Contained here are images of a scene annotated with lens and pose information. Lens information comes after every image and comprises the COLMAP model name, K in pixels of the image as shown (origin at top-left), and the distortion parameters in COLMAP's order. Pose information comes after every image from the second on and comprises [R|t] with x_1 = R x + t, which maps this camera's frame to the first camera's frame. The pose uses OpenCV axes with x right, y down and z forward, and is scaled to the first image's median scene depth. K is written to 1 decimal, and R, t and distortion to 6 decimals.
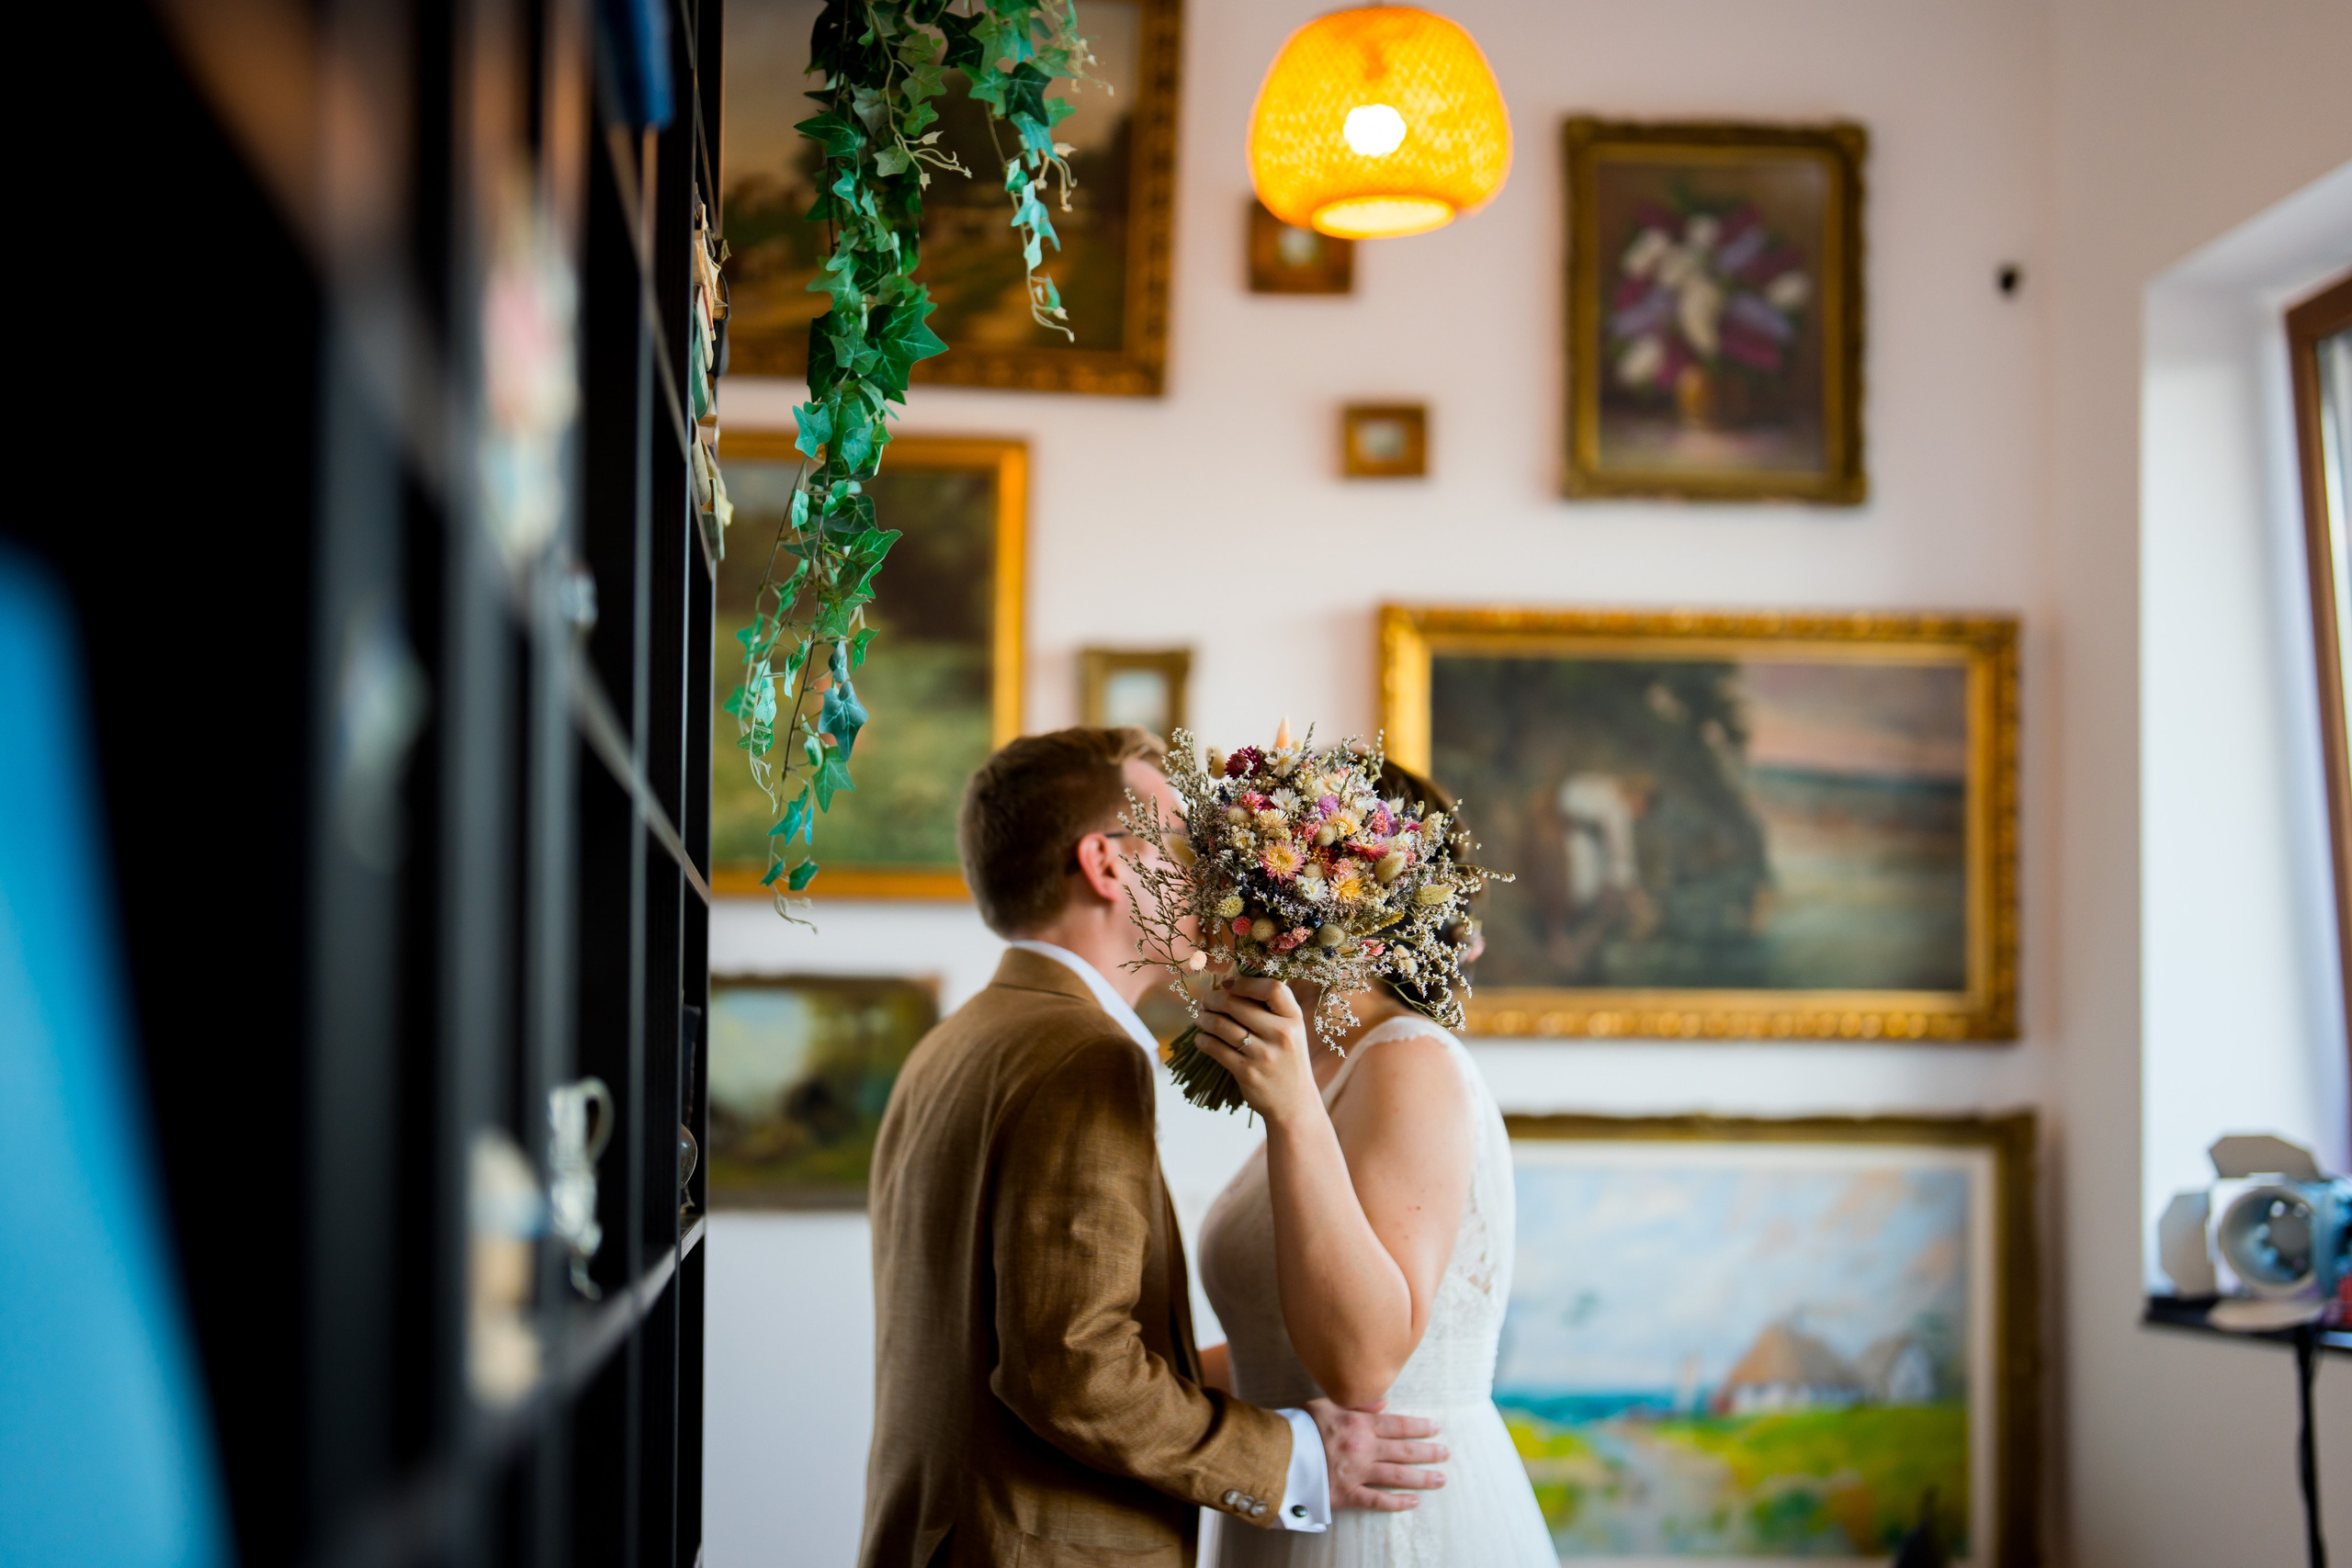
lens RADIAL K [[3588.5, 0, 1126.9], [0, 3588.5, 965.4], [0, 0, 1]] dist [-0.095830, 0.618474]
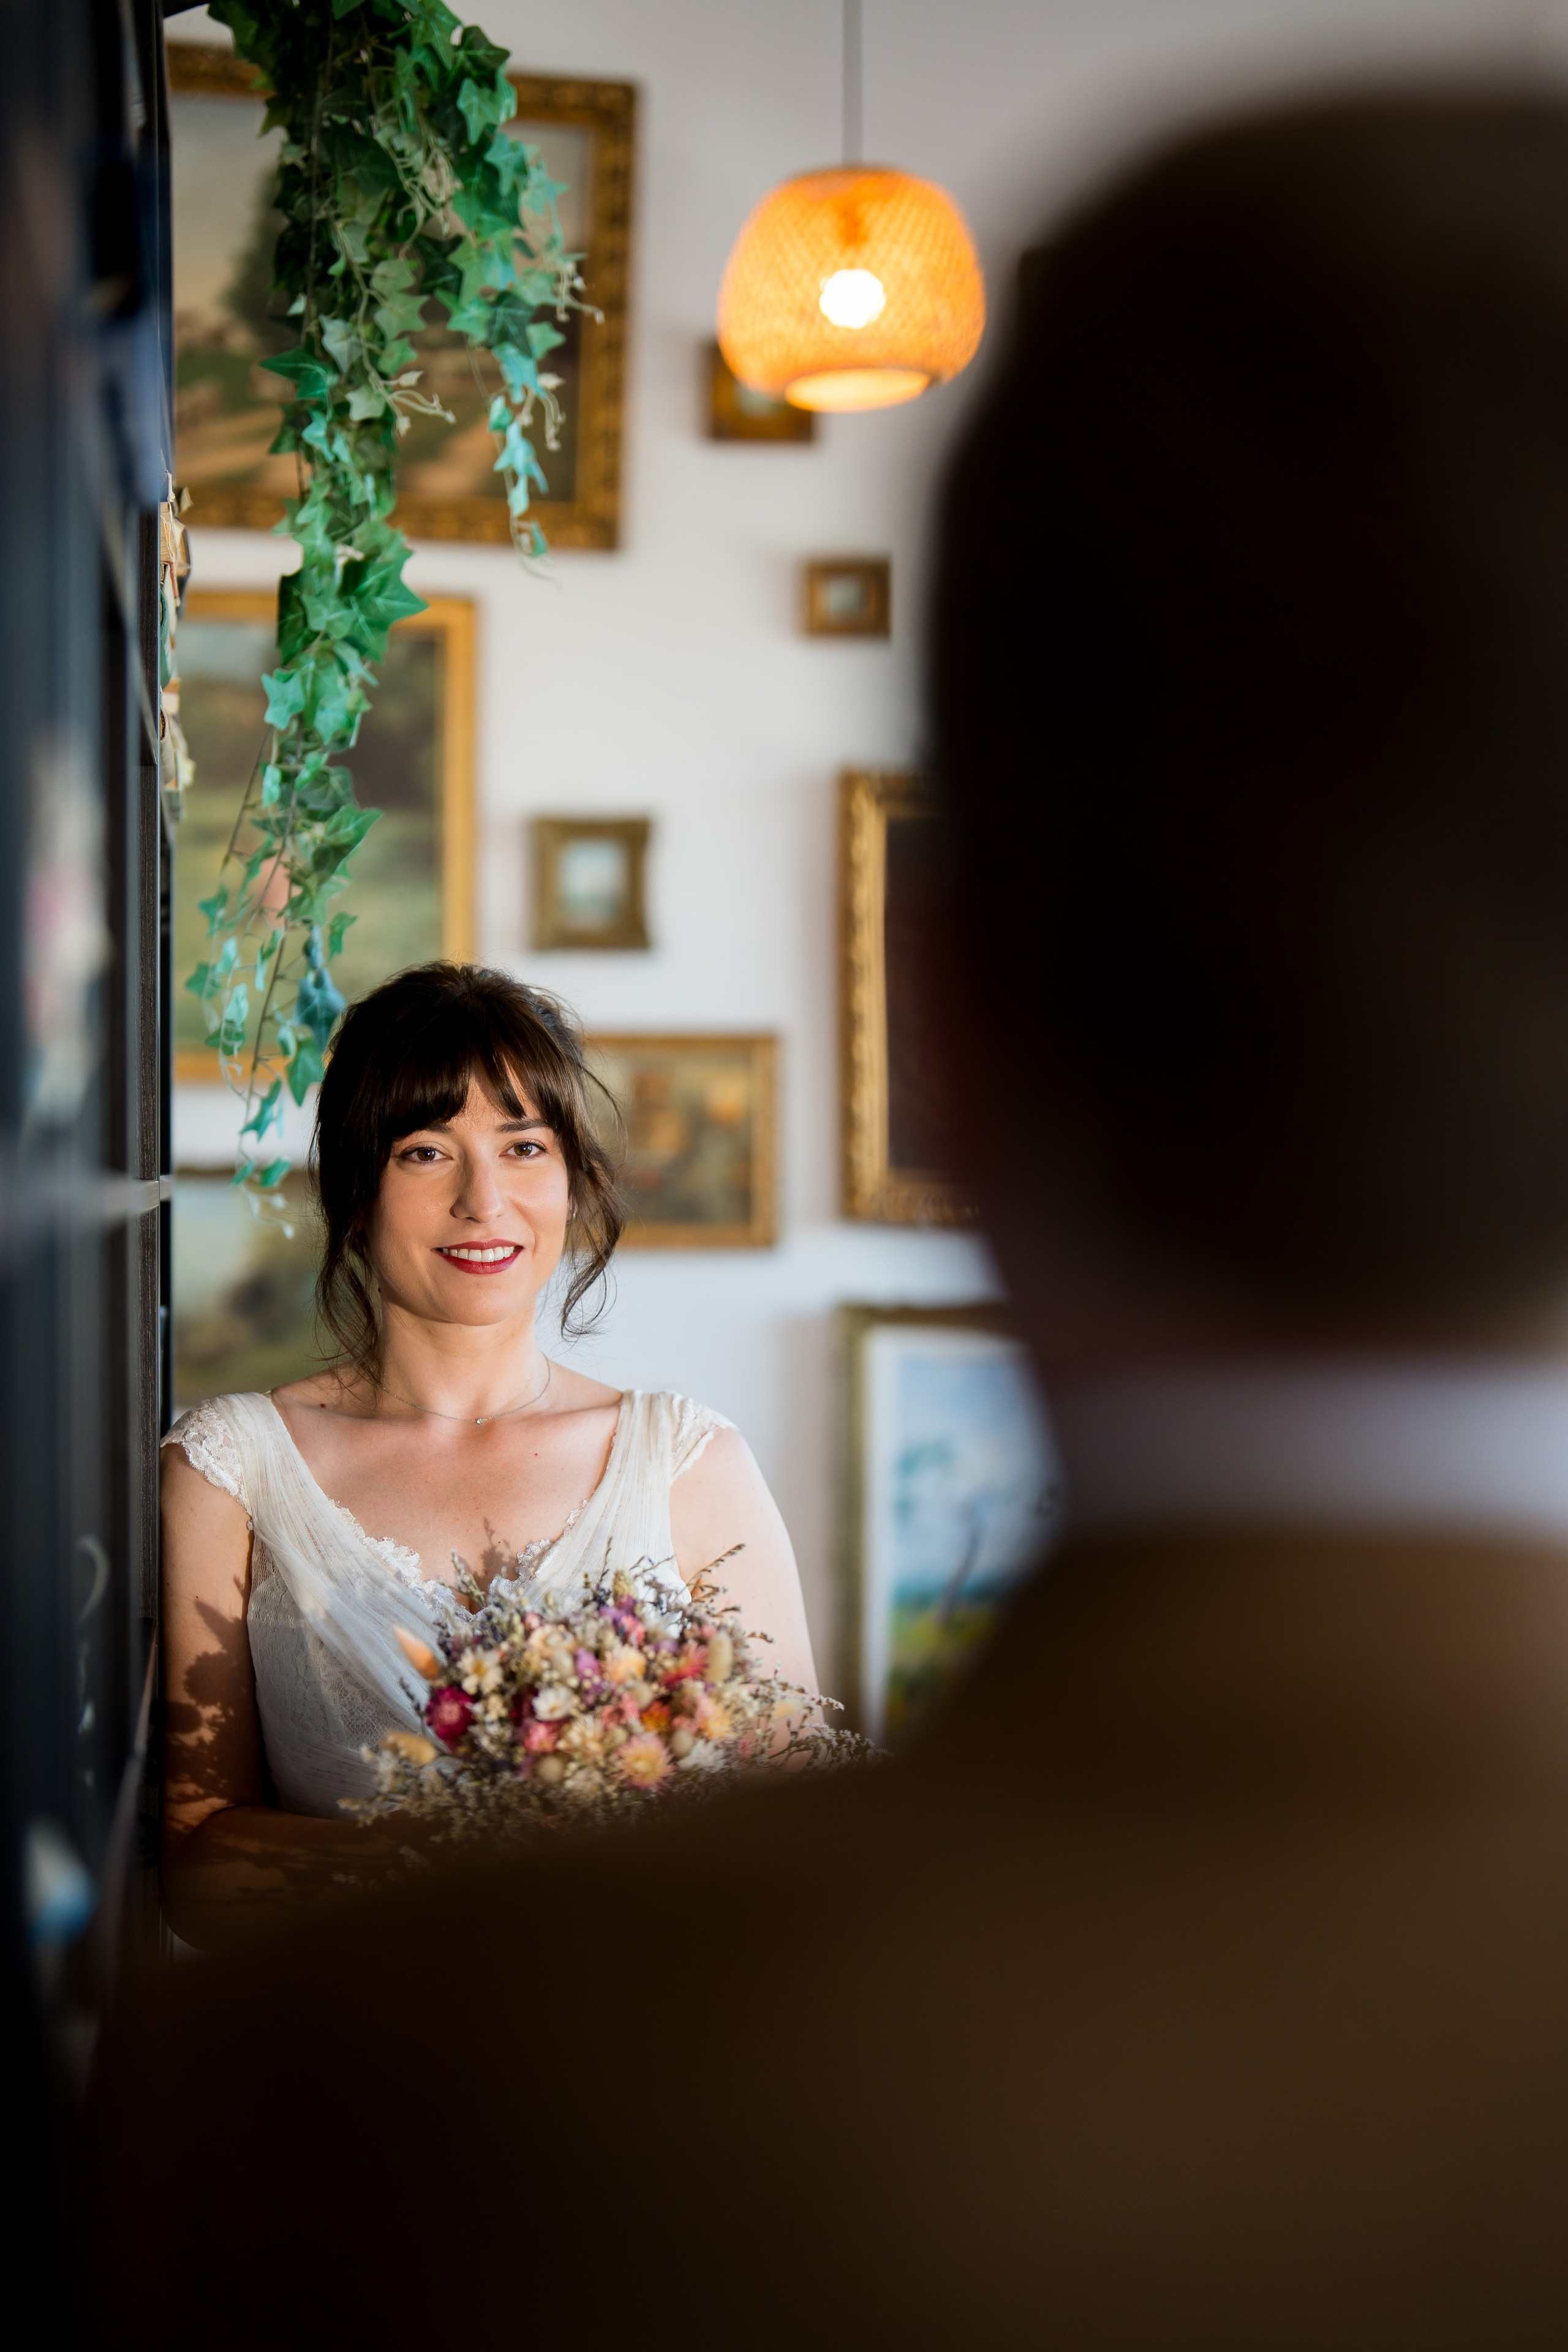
lens RADIAL K [[3588.9, 0, 775.6], [0, 3588.9, 1227.2], [0, 0, 1]] dist [-0.095830, 0.618474]
pose [[0.997696, -0.006677, 0.067519, -0.023897], [0.002361, 0.997960, 0.063793, -0.070608], [-0.067807, -0.063487, 0.995676, 0.062795]]
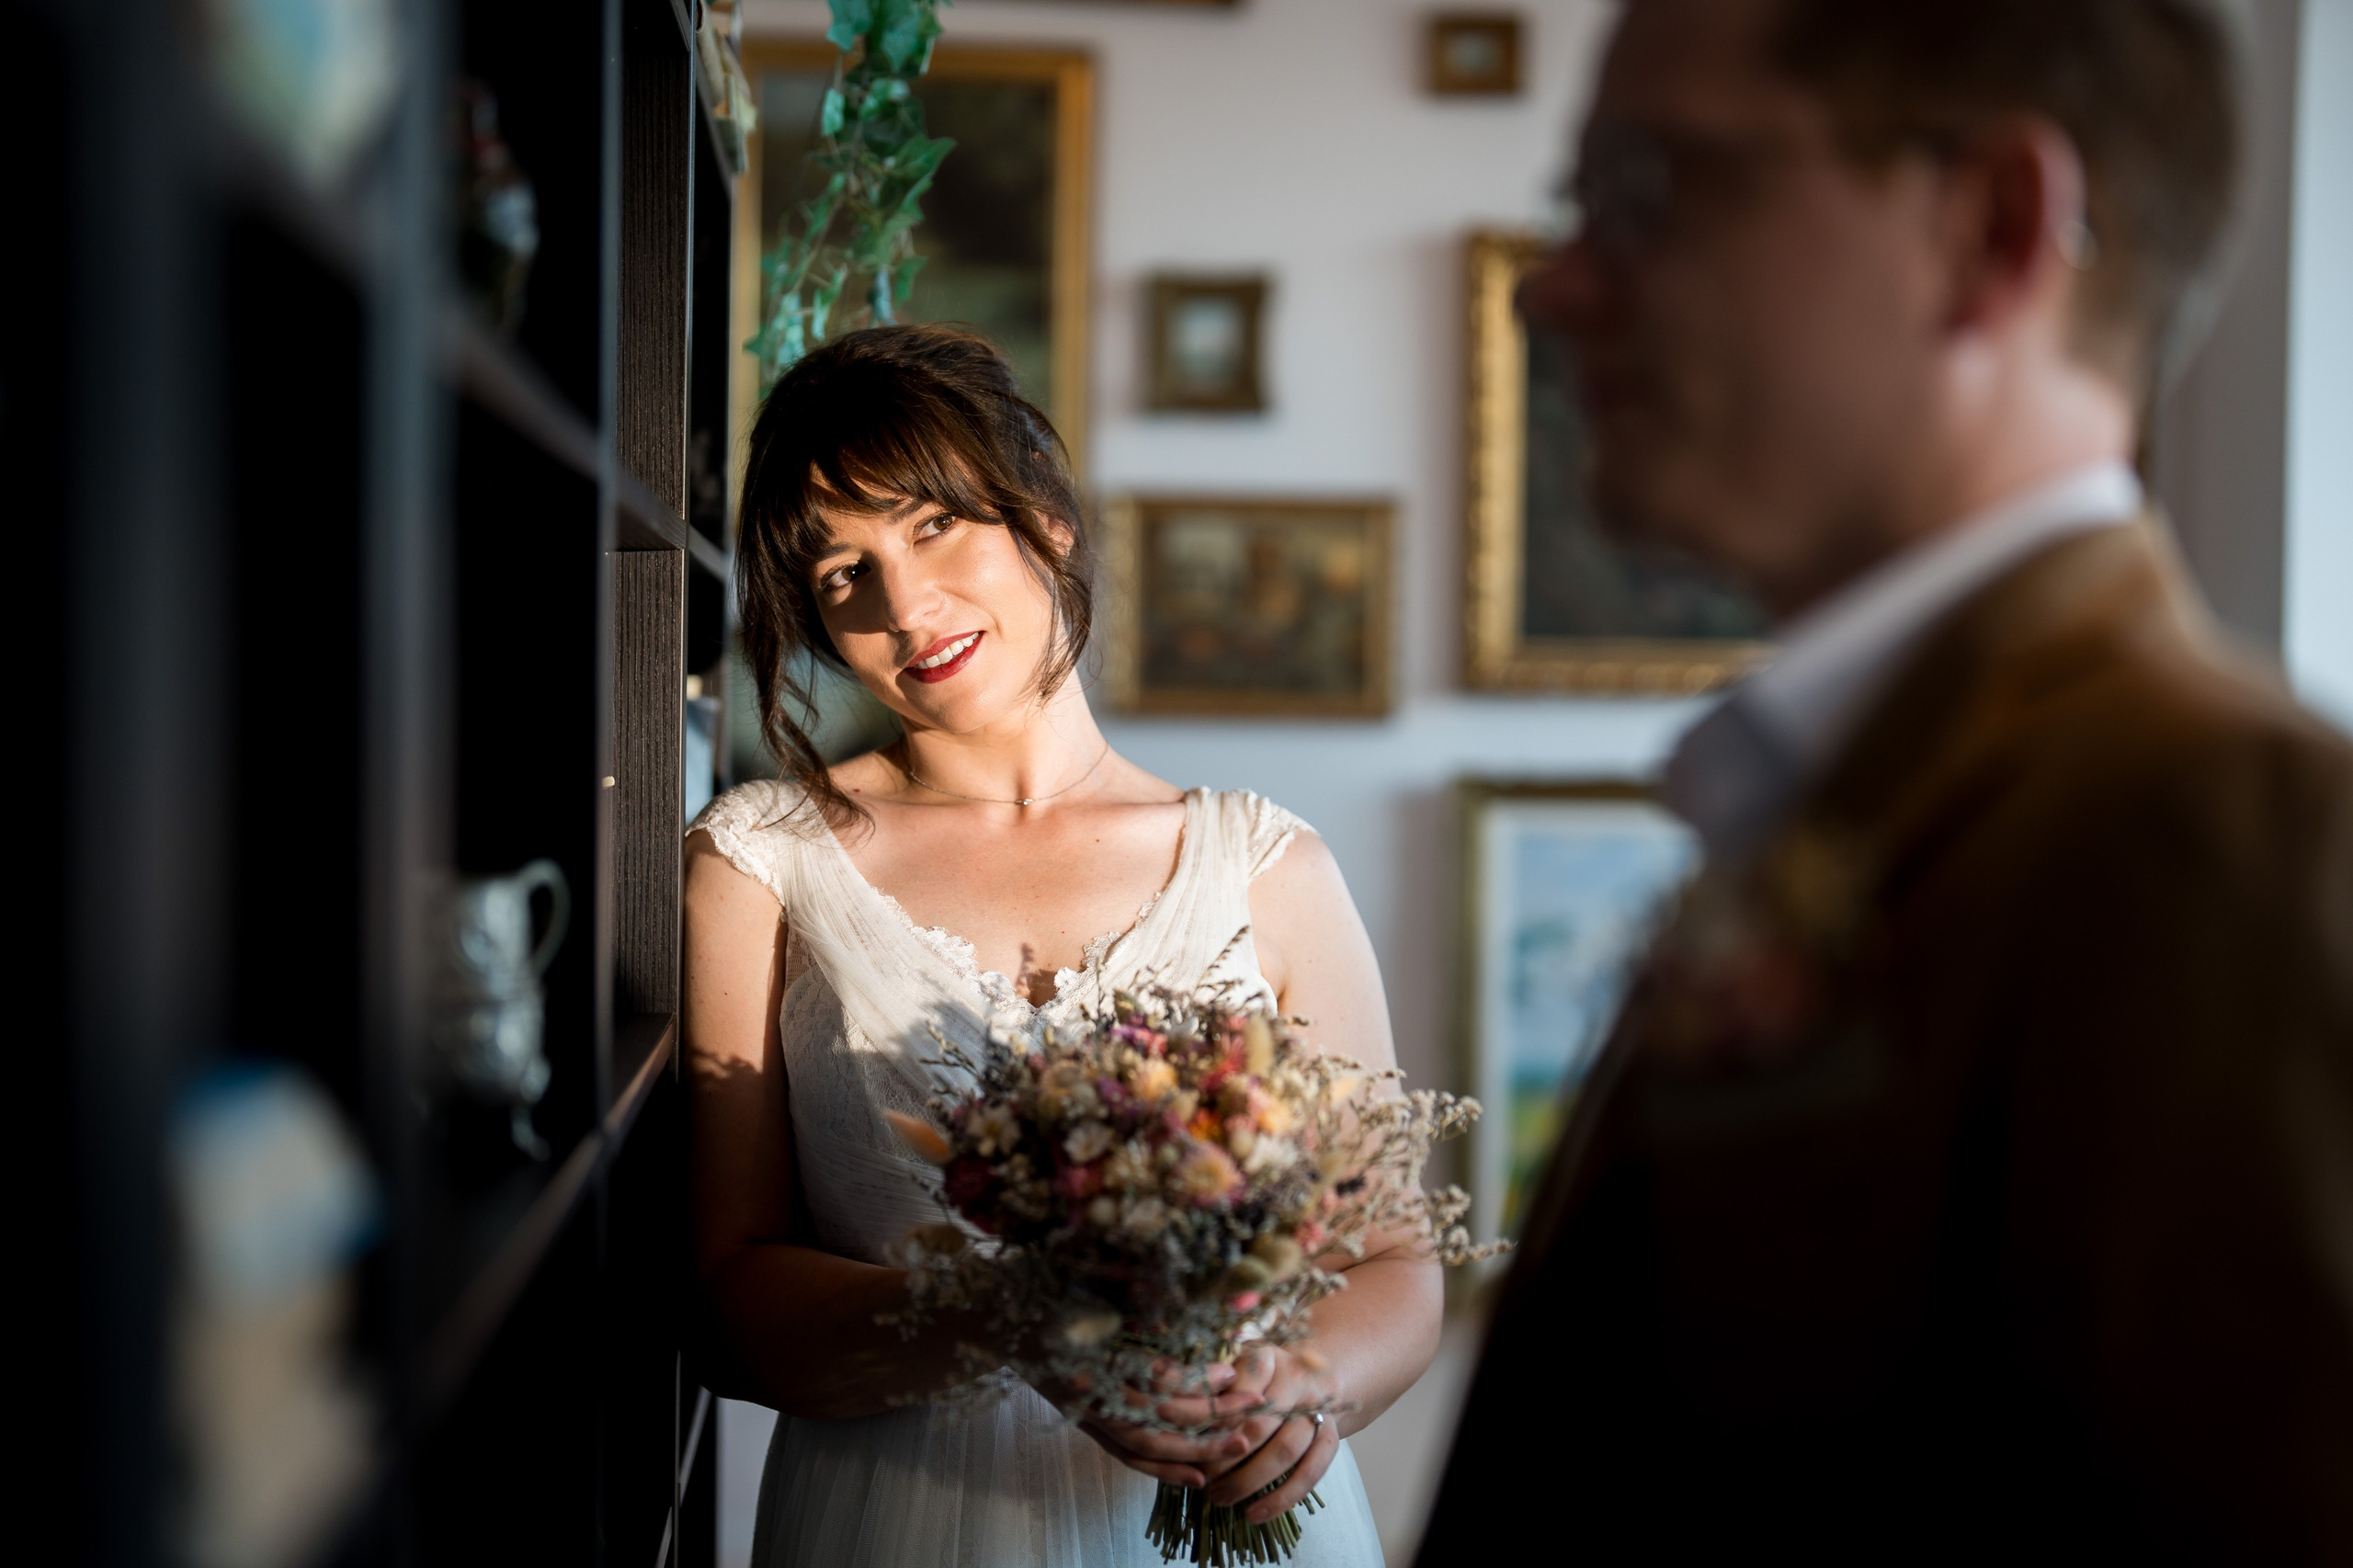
lens RADIAL K [[3431.1, 0, 1176.5], [0, 3431.1, 784.0], [0, 0, 1]] dist [-0.133241, 1.077087]
pose [[0.999918, 0.012611, 0.002086, -0.010169], [-0.012716, 0.997988, 0.062115, -0.020847], [-0.001298, -0.062137, 0.998067, 0.186297]]
